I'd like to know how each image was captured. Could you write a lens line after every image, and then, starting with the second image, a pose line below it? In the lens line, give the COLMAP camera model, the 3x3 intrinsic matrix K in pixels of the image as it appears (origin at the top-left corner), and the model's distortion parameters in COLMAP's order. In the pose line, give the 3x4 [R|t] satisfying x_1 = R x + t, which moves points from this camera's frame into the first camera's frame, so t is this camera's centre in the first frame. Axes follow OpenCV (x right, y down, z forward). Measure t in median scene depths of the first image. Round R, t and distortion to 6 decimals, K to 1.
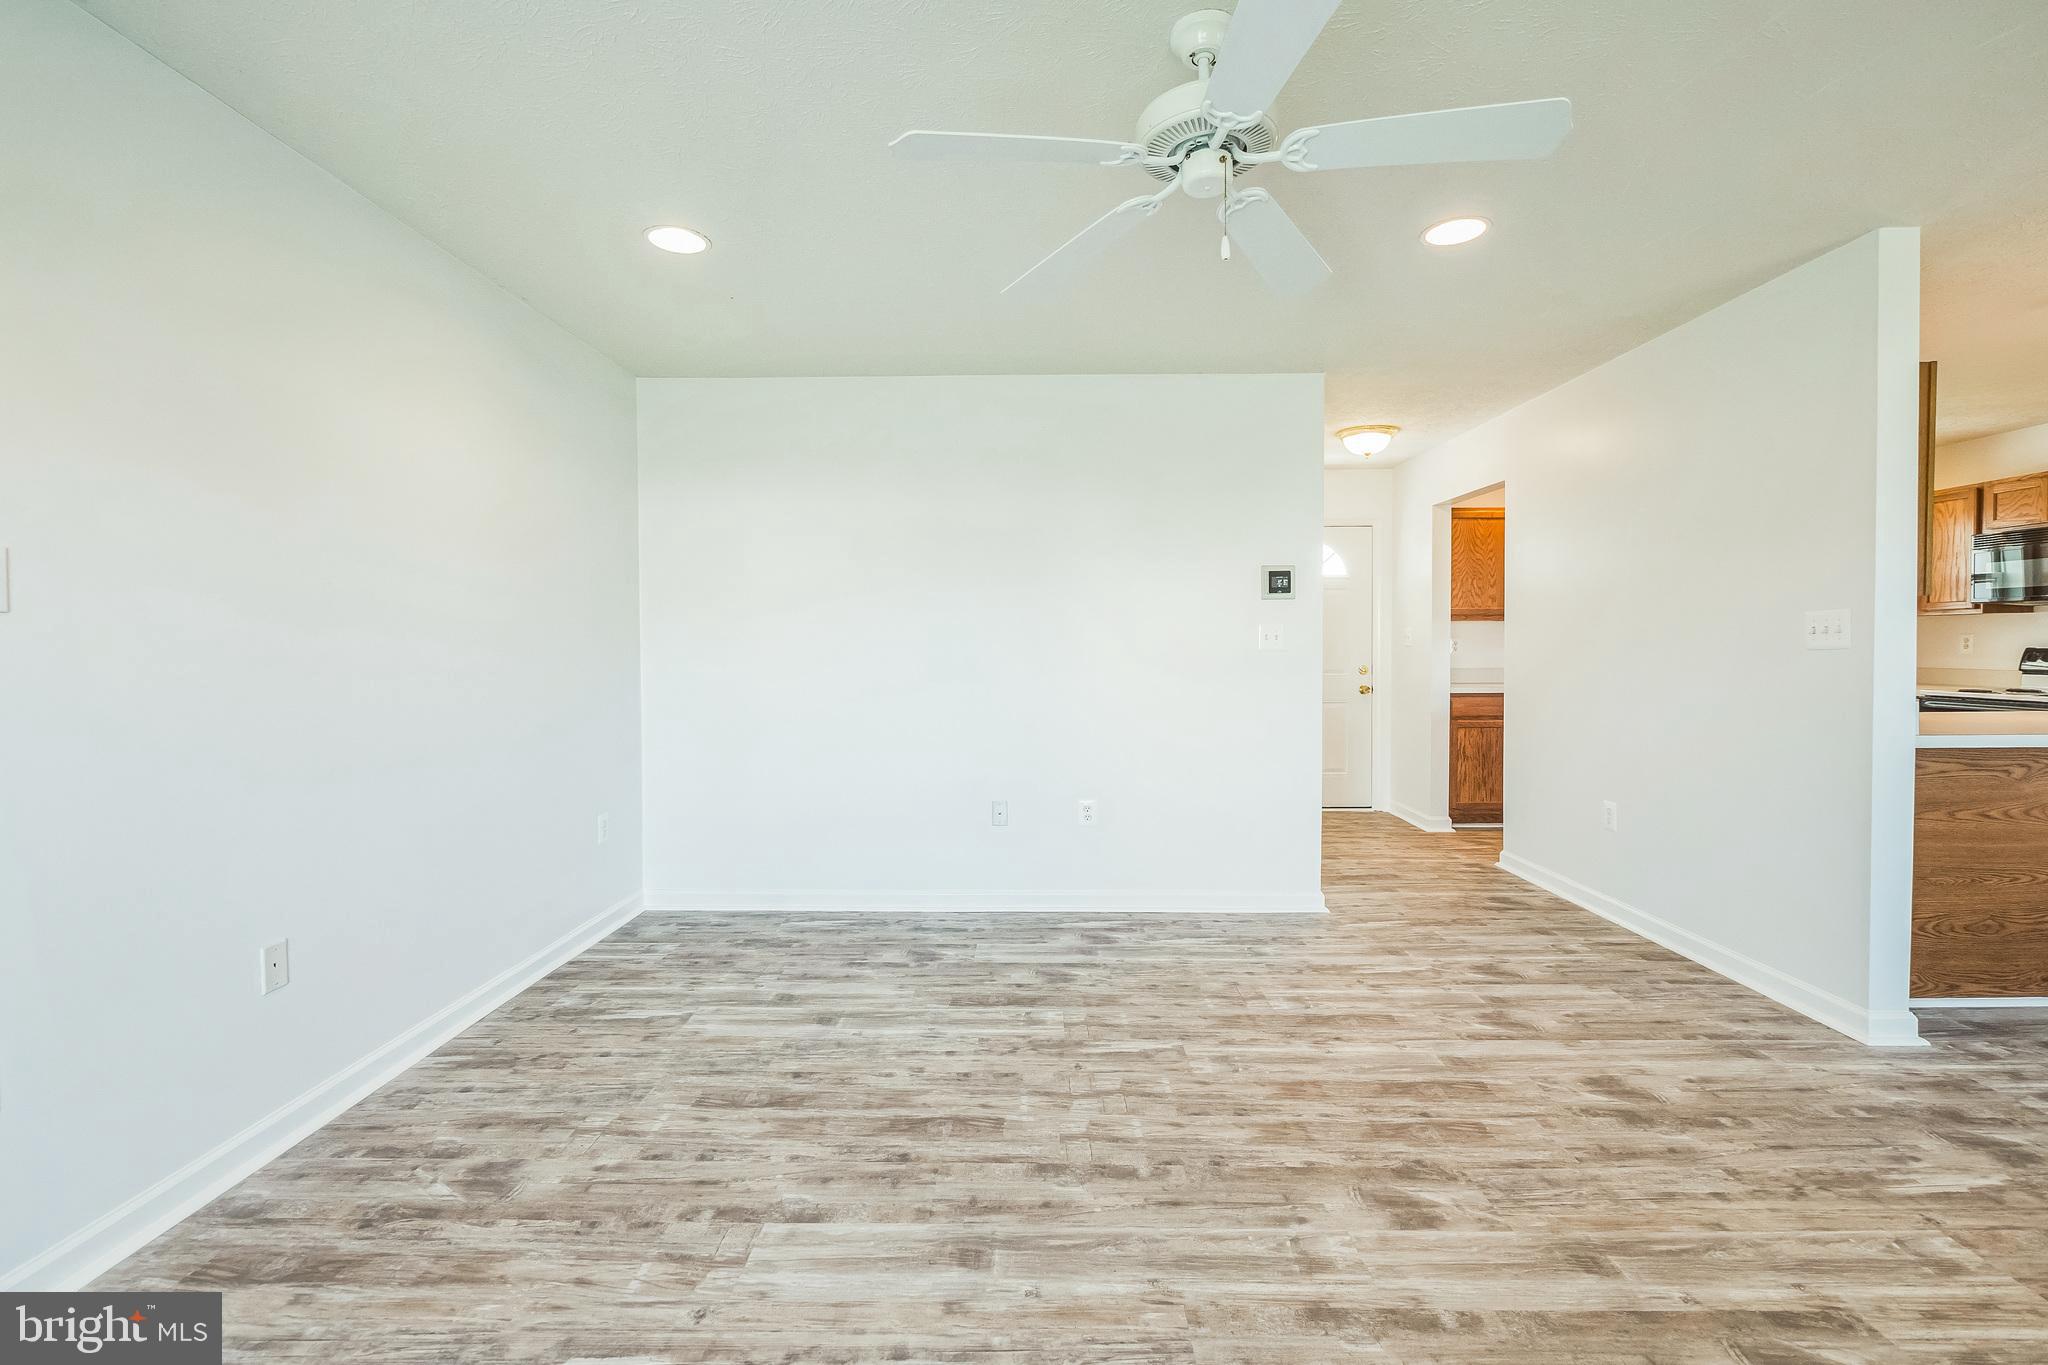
lens RADIAL K [[890.6, 0, 1026.2], [0, 890.6, 667.3], [0, 0, 1]] dist [-0.007260, 0.001057]
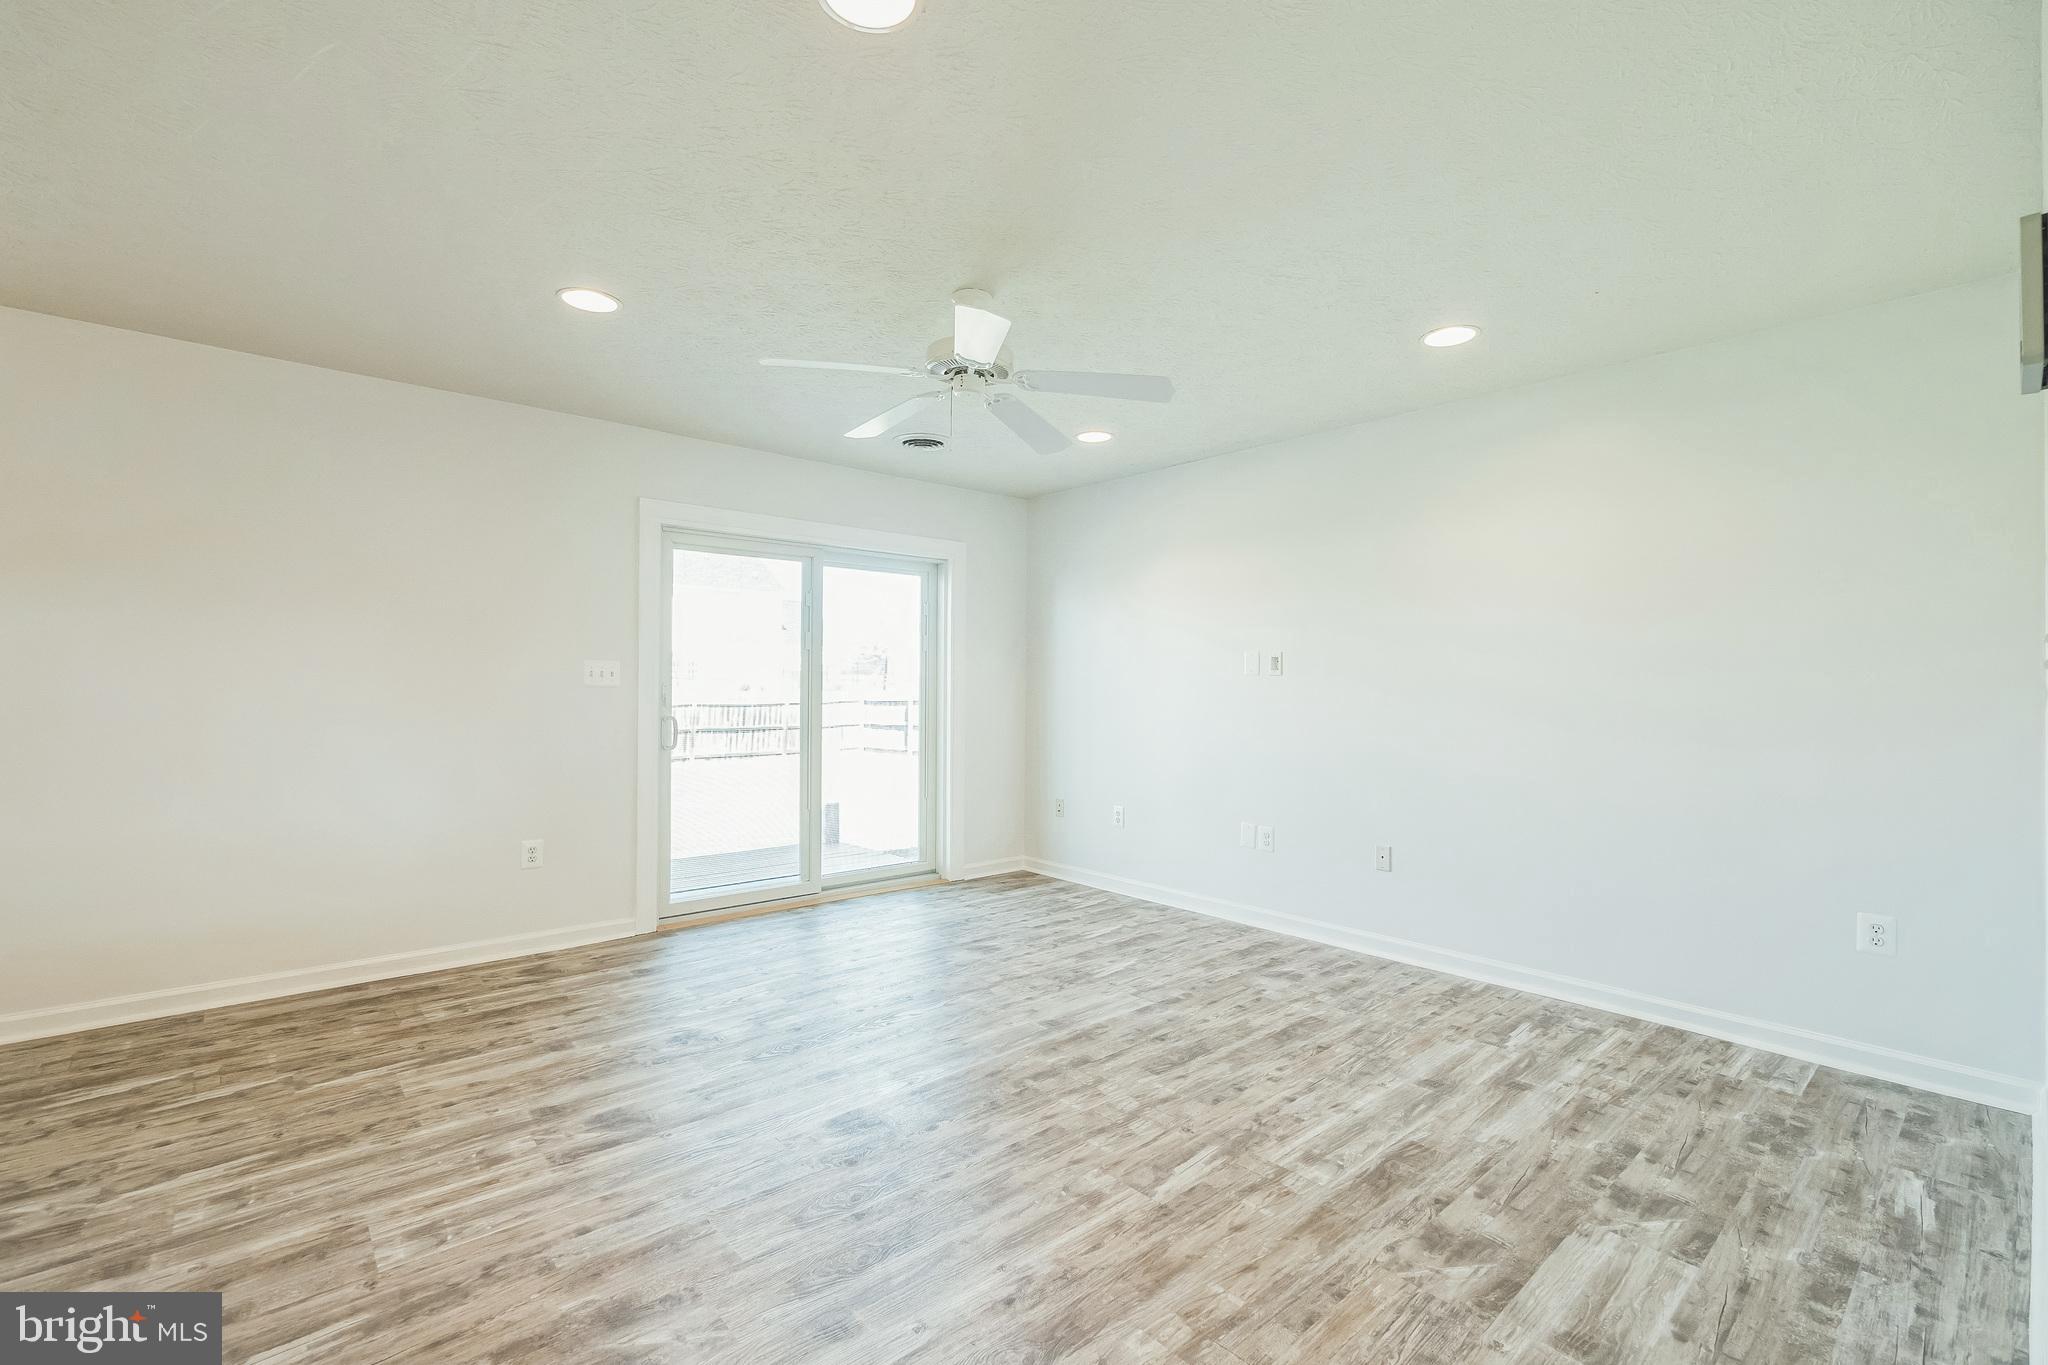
lens RADIAL K [[888.7, 0, 1017.5], [0, 888.7, 673.9], [0, 0, 1]] dist [-0.008177, 0.001173]
pose [[-0.746197, -0.010902, -0.665636, 0.734640], [-0.020287, 0.999774, 0.006368, -0.037404], [0.665416, 0.018256, -0.746249, 1.393928]]
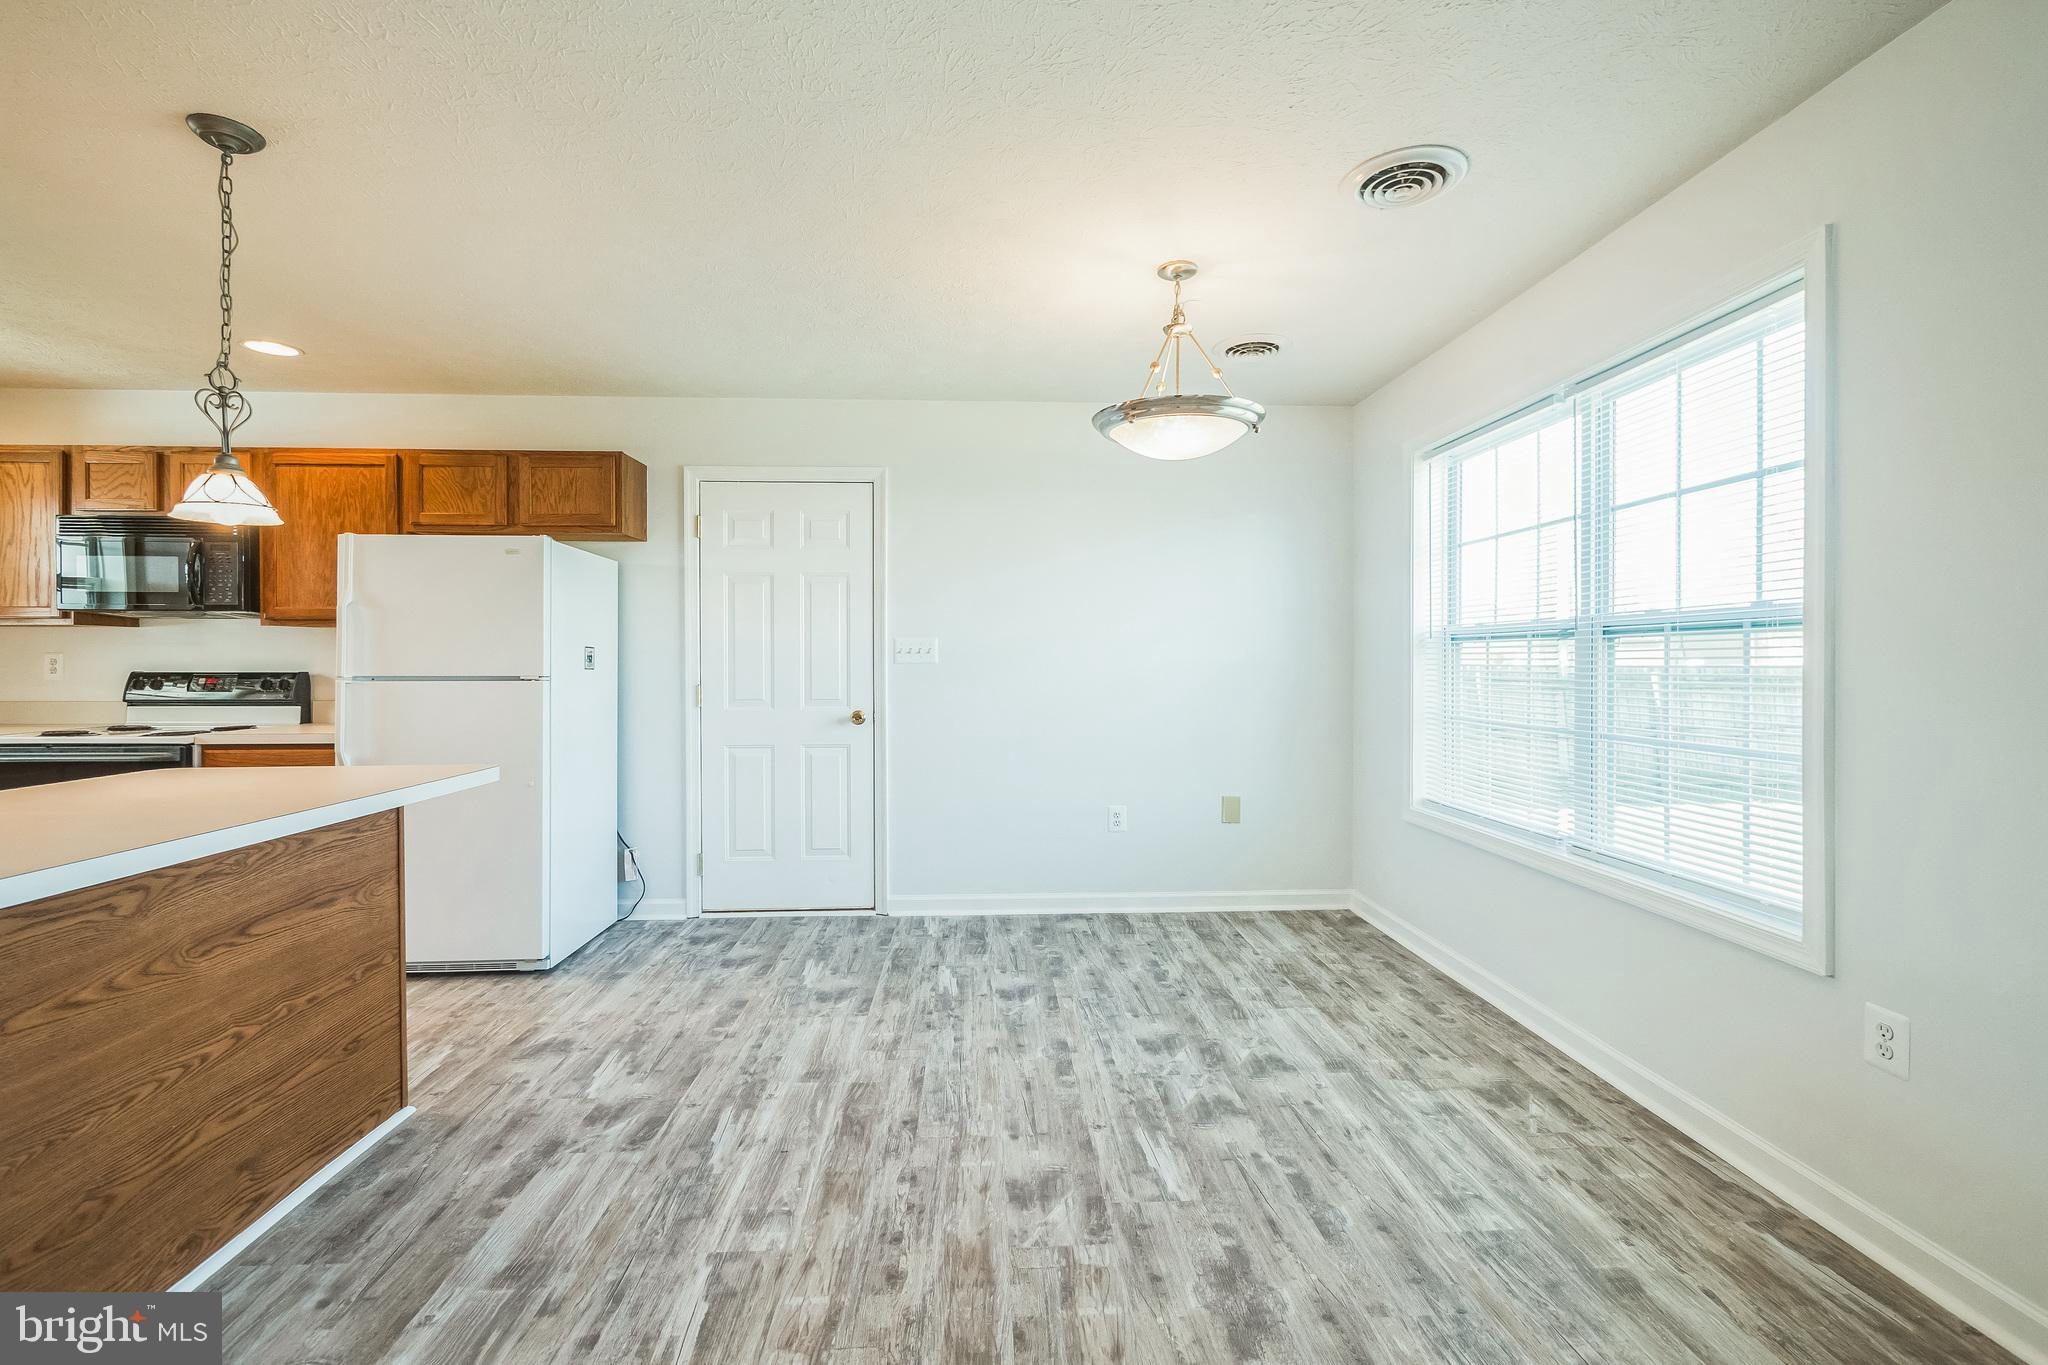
lens RADIAL K [[890.6, 0, 1026.2], [0, 890.6, 667.3], [0, 0, 1]] dist [-0.007260, 0.001057]
pose [[-0.069030, 0.002749, 0.997611, 0.544842], [0.024926, 0.999689, -0.001030, -0.009893], [-0.997303, 0.024796, -0.069077, 0.486585]]
